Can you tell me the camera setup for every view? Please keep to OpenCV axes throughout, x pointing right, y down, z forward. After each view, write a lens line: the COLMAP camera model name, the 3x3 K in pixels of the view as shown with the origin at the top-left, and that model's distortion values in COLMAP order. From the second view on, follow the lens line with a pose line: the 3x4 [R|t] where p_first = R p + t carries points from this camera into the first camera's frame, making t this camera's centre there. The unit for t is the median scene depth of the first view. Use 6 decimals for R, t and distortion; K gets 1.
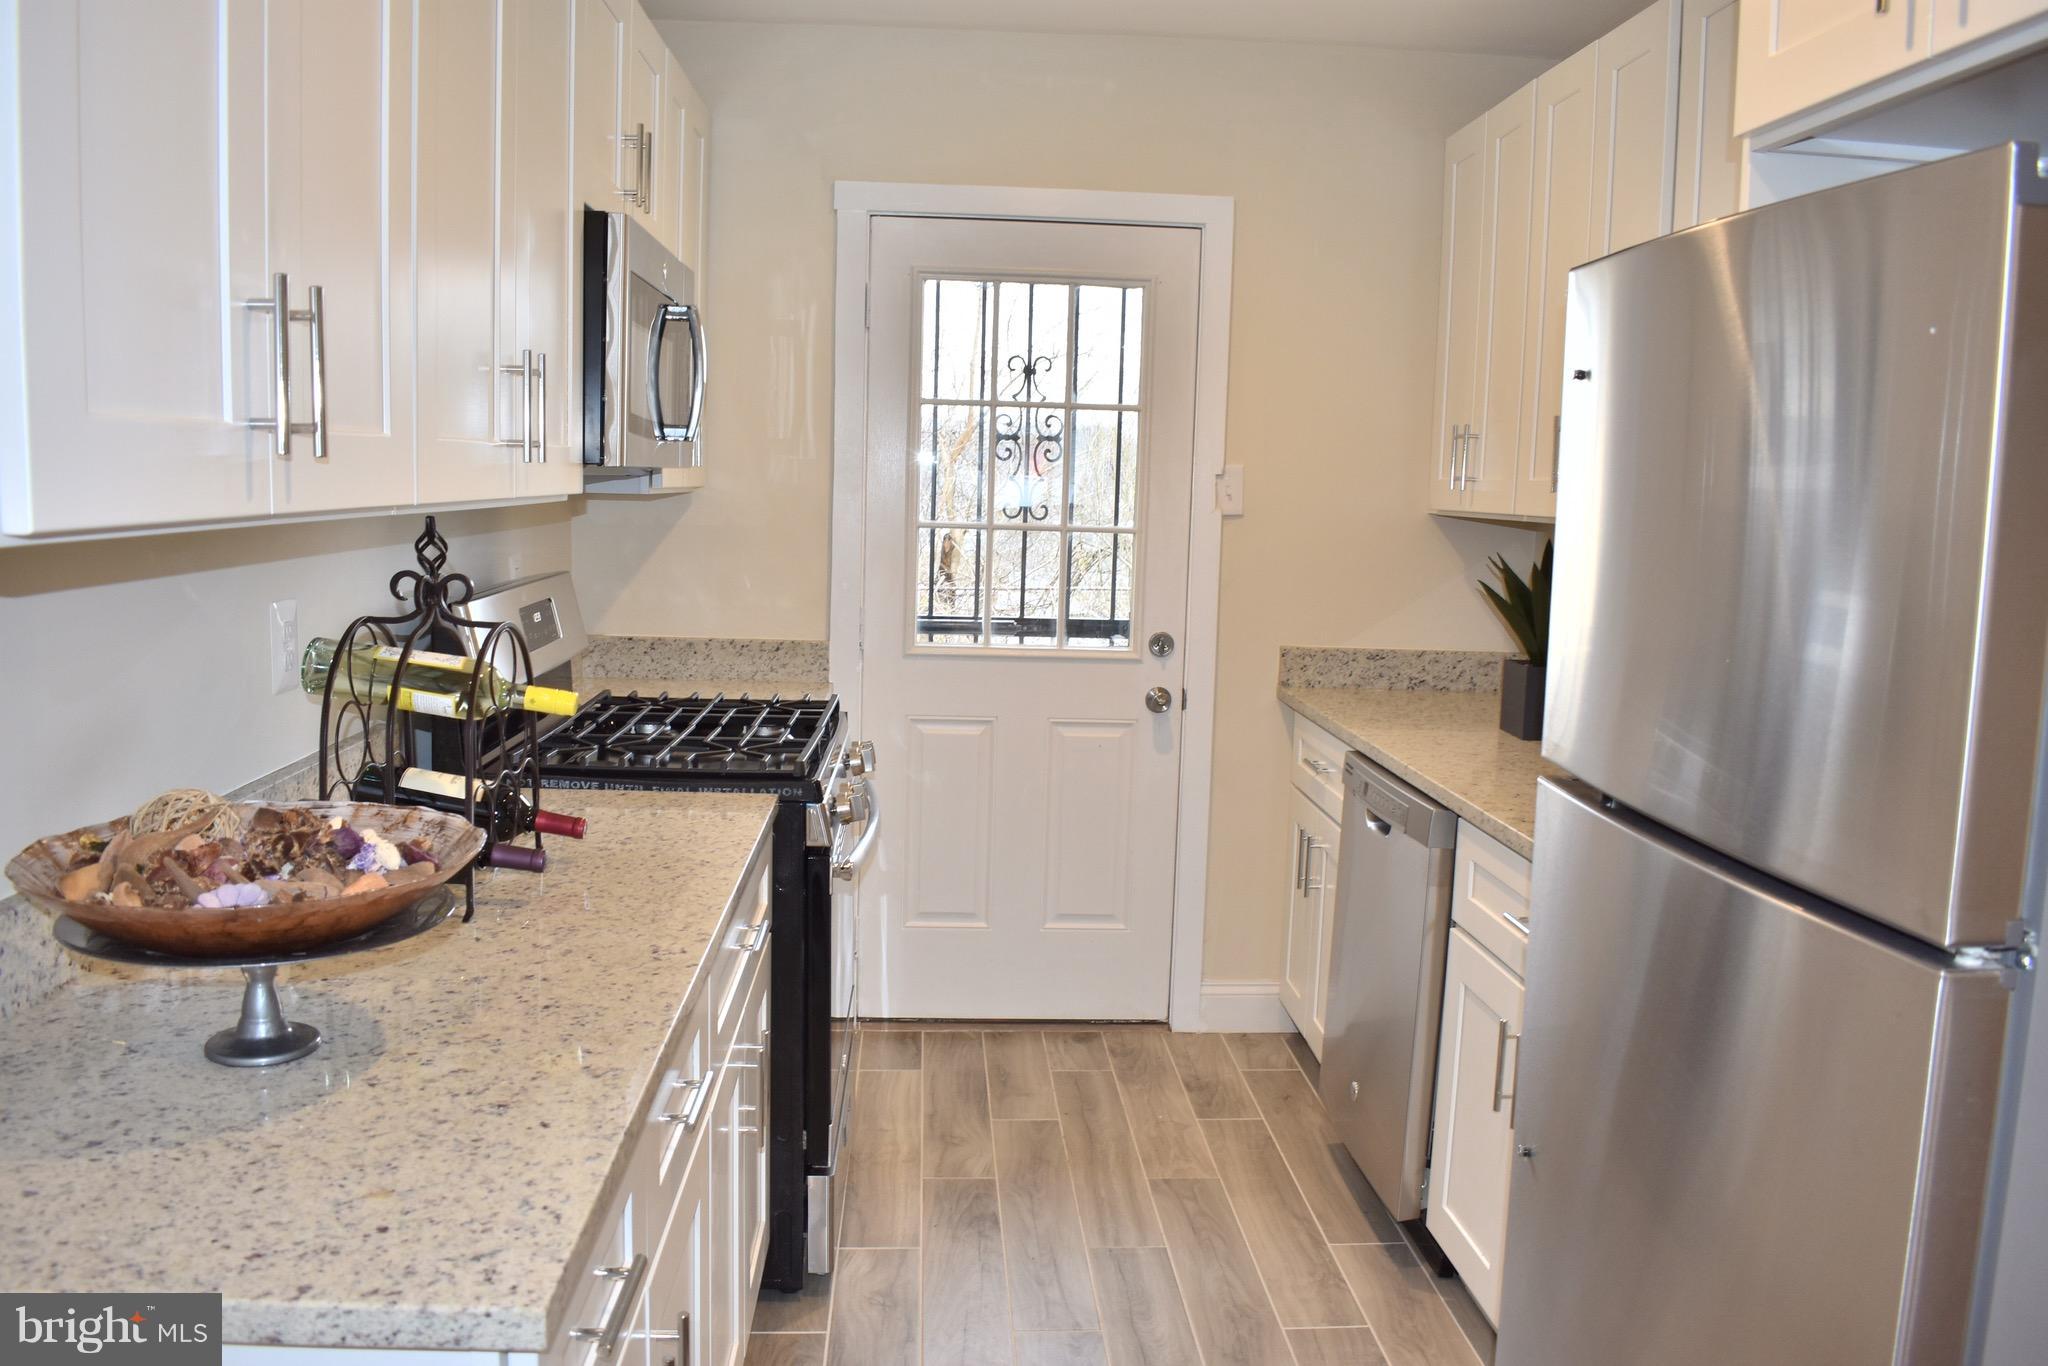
lens RADIAL K [[1610.0, 0, 1029.2], [0, 1610.0, 679.7], [0, 0, 1]] dist [-0.091887, 0.011685]
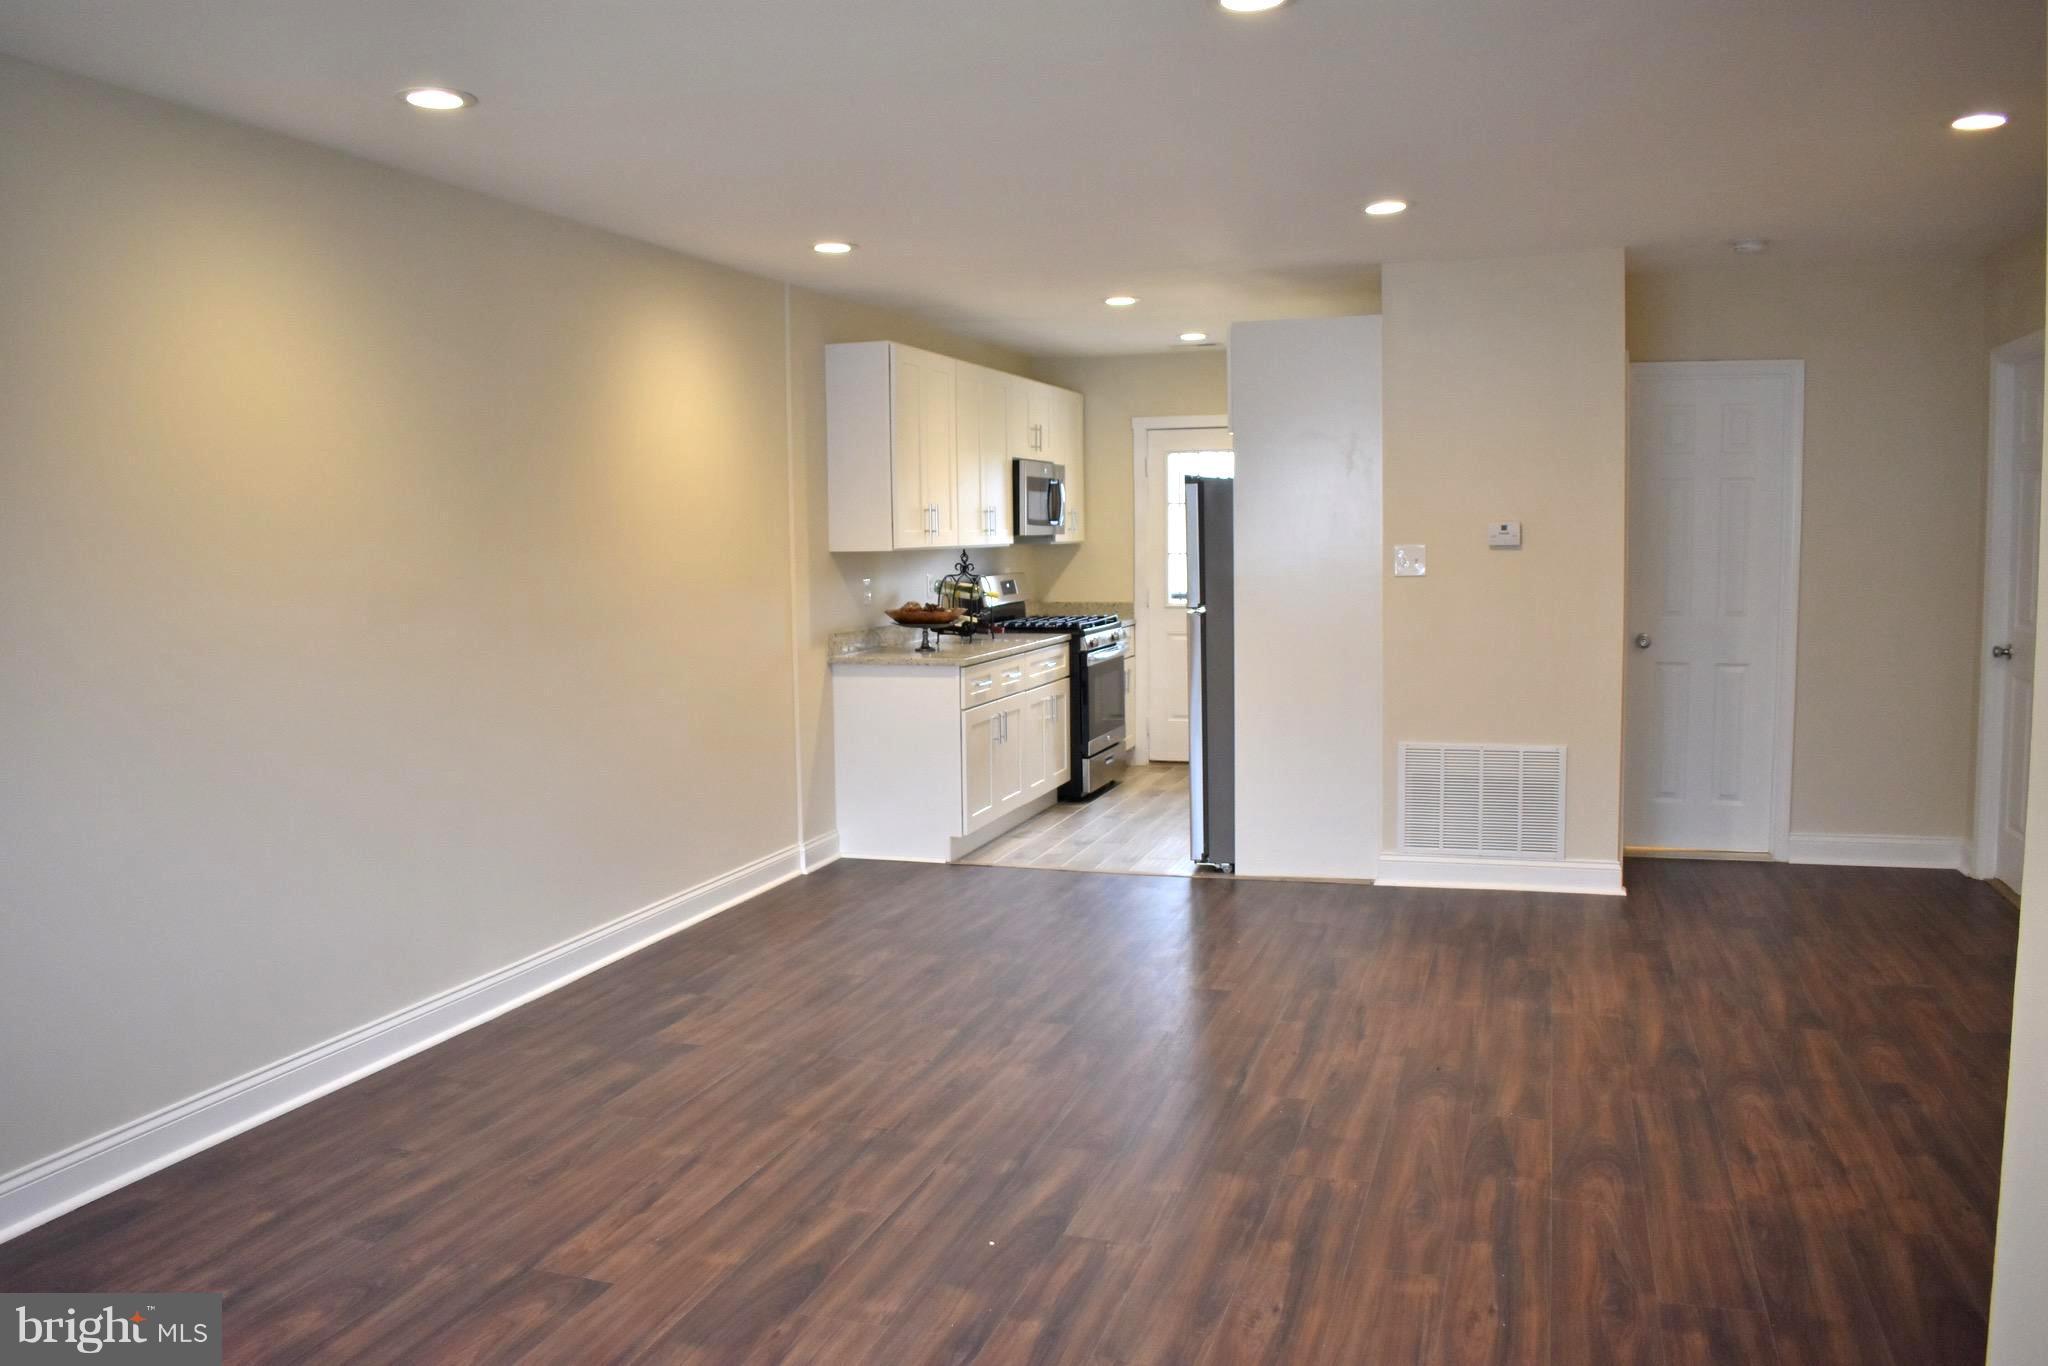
lens RADIAL K [[1610.0, 0, 1028.2], [0, 1610.0, 689.1], [0, 0, 1]] dist [-0.091887, 0.011685]
pose [[0.930336, -0.003604, -0.366691, 0.653562], [-0.007739, 0.999536, -0.029460, 0.190704], [0.366627, 0.030245, 0.929876, -1.403524]]
